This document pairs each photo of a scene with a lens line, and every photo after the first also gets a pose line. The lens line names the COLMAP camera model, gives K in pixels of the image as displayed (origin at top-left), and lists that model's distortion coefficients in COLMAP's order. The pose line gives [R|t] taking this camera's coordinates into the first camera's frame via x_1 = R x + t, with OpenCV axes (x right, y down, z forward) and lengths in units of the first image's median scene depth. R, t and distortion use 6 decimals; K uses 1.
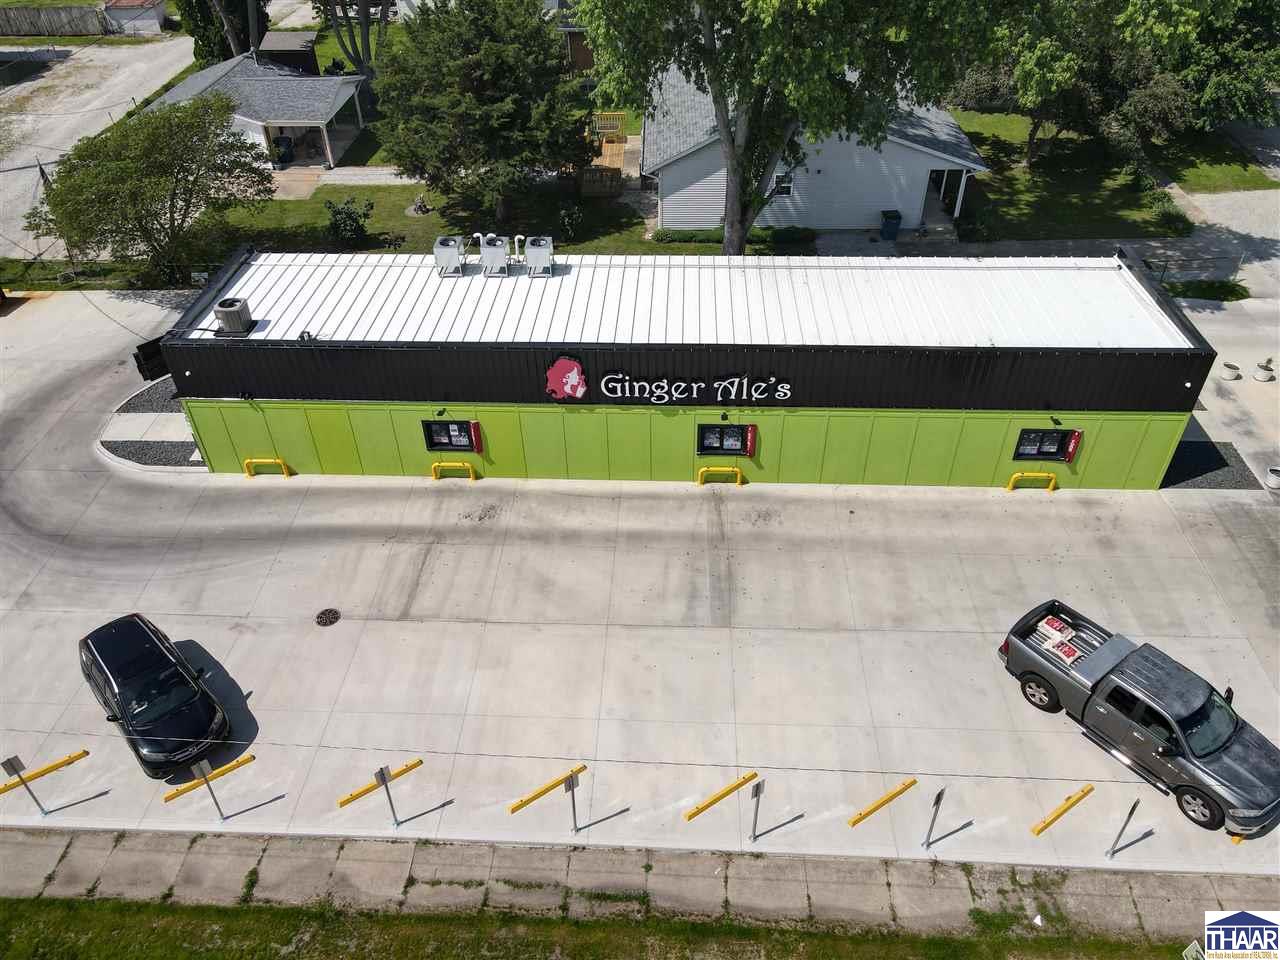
lens RADIAL K [[933.2, 0, 640.0], [0, 933.2, 480.0], [0, 0, 1]] dist [0.022088, -0.005142]
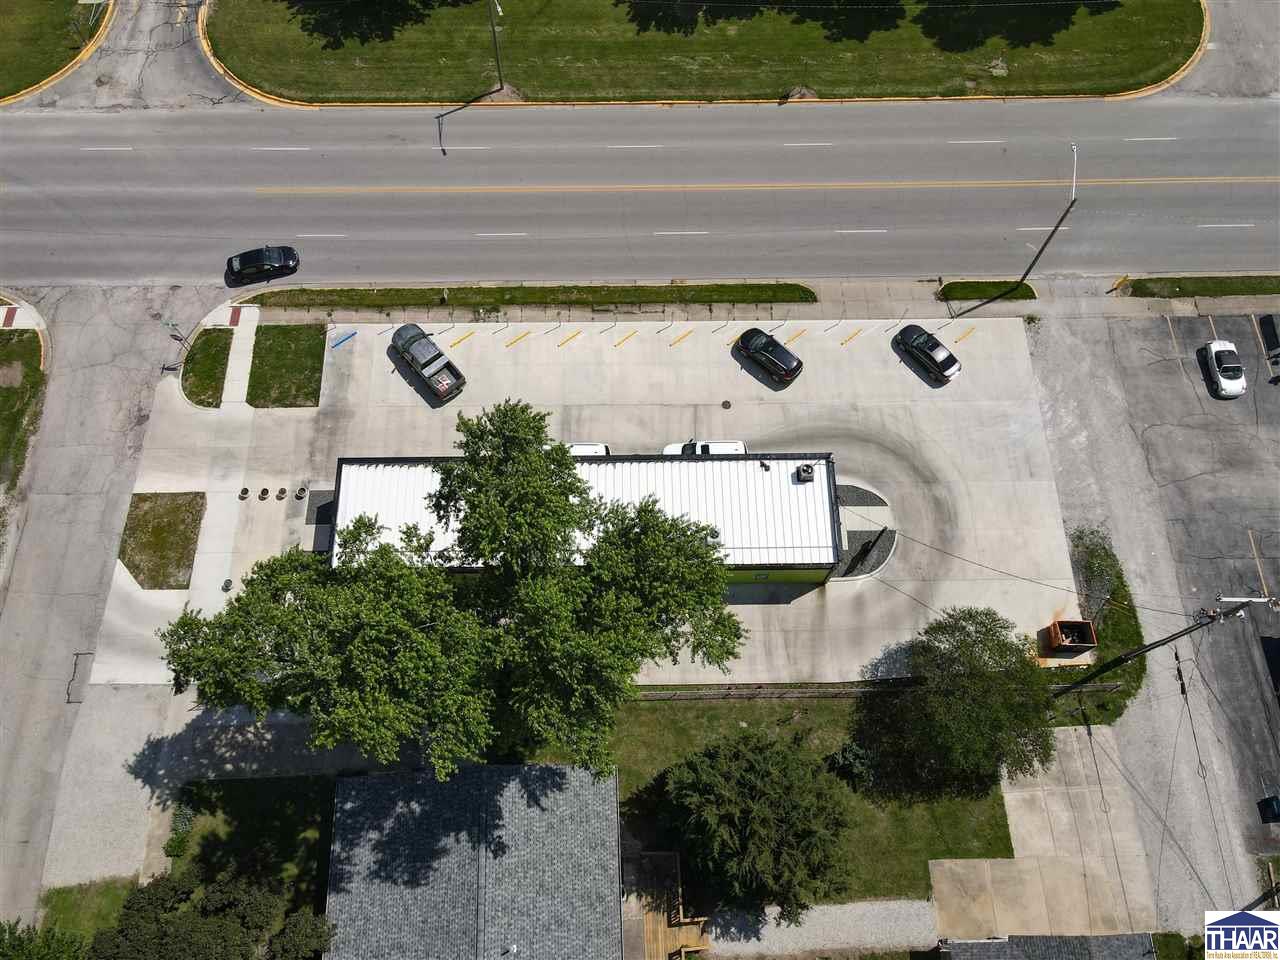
lens RADIAL K [[933.2, 0, 640.0], [0, 933.2, 480.0], [0, 0, 1]] dist [0.022088, -0.005142]
pose [[-0.997898, 0.064170, -0.009099, -0.064062], [-0.027666, -0.294790, 0.955161, -2.050629], [0.058610, 0.953405, 0.295946, 0.402148]]
